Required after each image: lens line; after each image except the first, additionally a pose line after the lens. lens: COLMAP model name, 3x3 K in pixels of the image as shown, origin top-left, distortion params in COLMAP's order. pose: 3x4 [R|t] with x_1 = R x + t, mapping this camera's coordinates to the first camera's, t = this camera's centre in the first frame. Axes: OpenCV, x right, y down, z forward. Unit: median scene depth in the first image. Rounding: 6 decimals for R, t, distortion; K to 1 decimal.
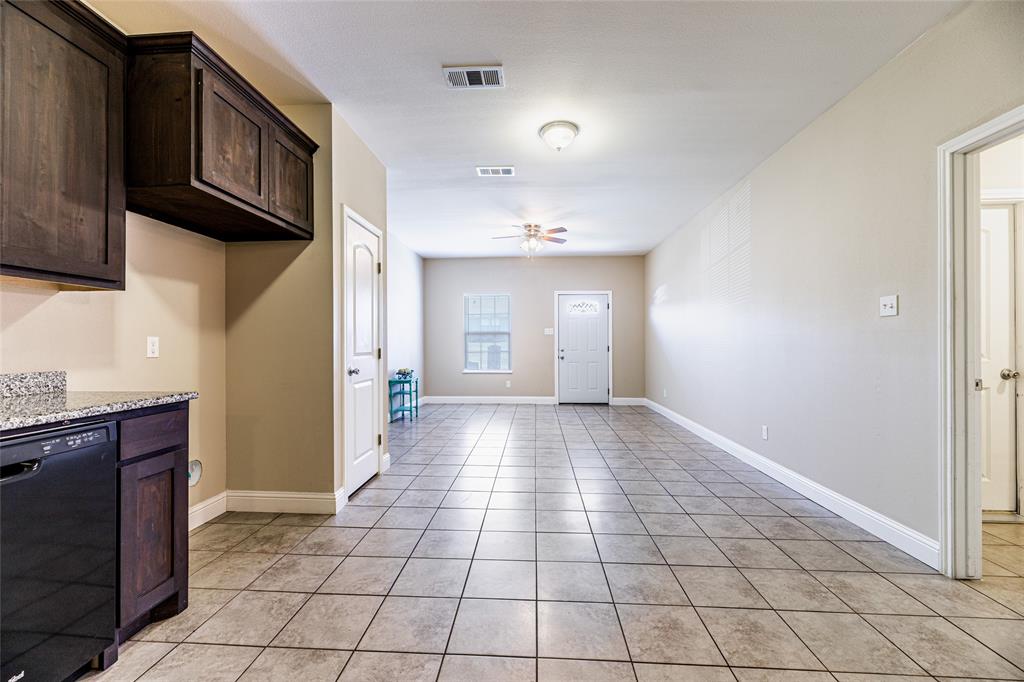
lens RADIAL K [[418.2, 0, 509.9], [0, 418.2, 339.9], [0, 0, 1]] dist [0.000581, 0.000488]
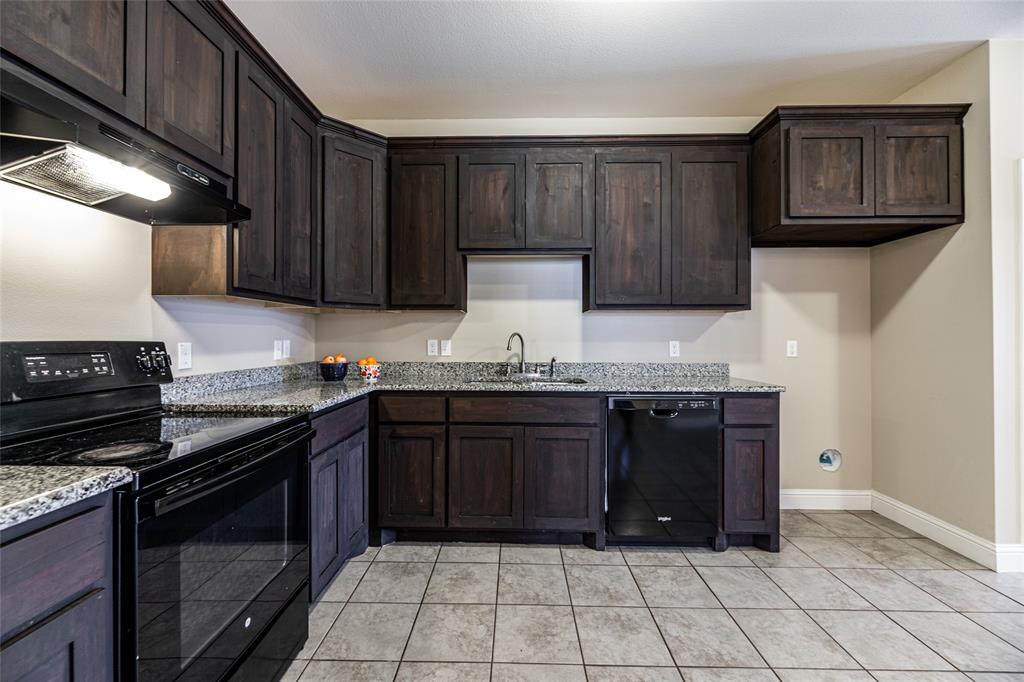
lens RADIAL K [[418.2, 0, 511.0], [0, 418.2, 338.4], [0, 0, 1]] dist [0.000581, 0.000488]
pose [[0.049301, 0.003993, -0.998776, 0.392346], [0.005907, 0.999973, 0.004289, -0.026706], [0.998767, -0.006111, 0.049276, 0.093334]]
